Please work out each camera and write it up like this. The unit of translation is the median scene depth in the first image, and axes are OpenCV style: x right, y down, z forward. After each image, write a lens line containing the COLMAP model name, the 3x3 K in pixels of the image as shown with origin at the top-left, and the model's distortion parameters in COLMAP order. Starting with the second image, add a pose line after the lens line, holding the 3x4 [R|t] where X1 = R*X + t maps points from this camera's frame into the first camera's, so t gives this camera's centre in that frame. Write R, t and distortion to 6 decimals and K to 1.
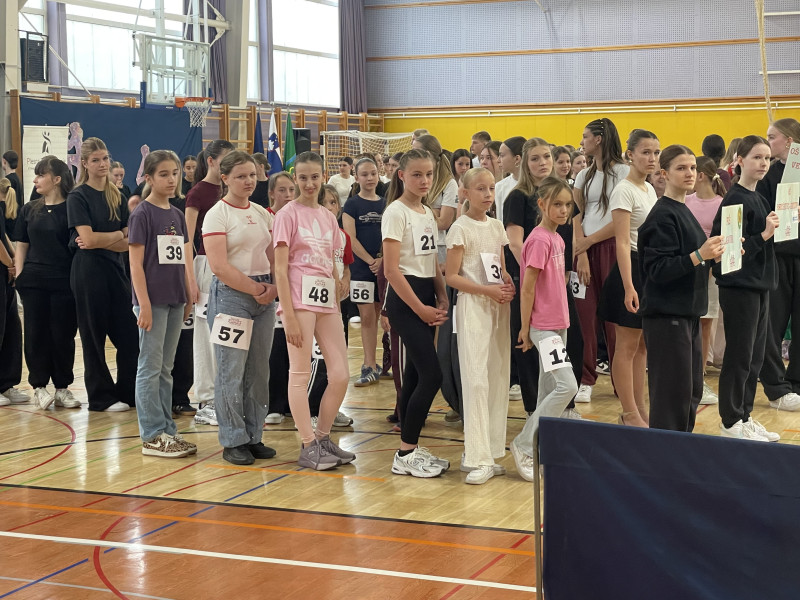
lens RADIAL K [[1496.6, 0, 399.2], [0, 1496.6, 229.6], [0, 0, 1]] dist [0.095101, 0.259383]
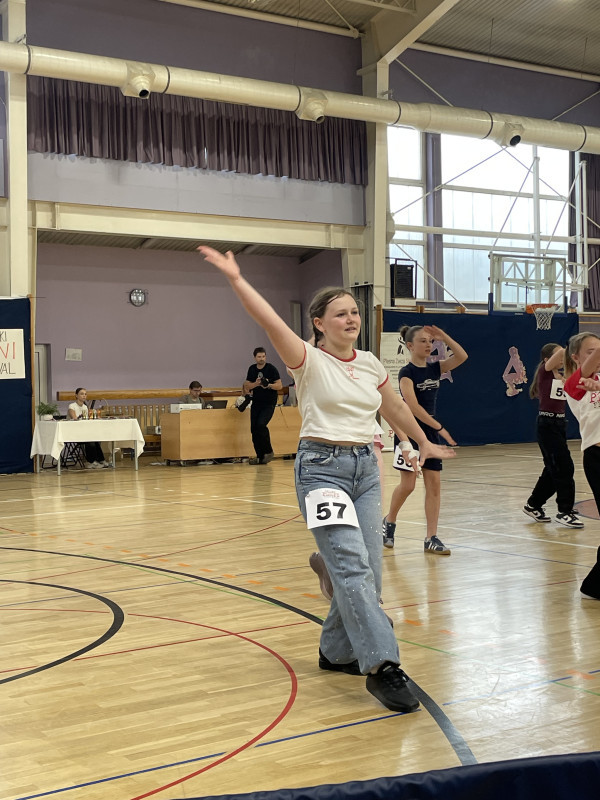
lens RADIAL K [[1147.5, 0, 322.8], [0, 1147.5, 382.8], [0, 0, 1]] dist [0.154546, -0.362206]
pose [[0.837449, -0.011431, -0.546396, 0.214549], [-0.010719, 0.999245, -0.037334, 0.008132], [0.546410, 0.037122, 0.836695, 0.163802]]
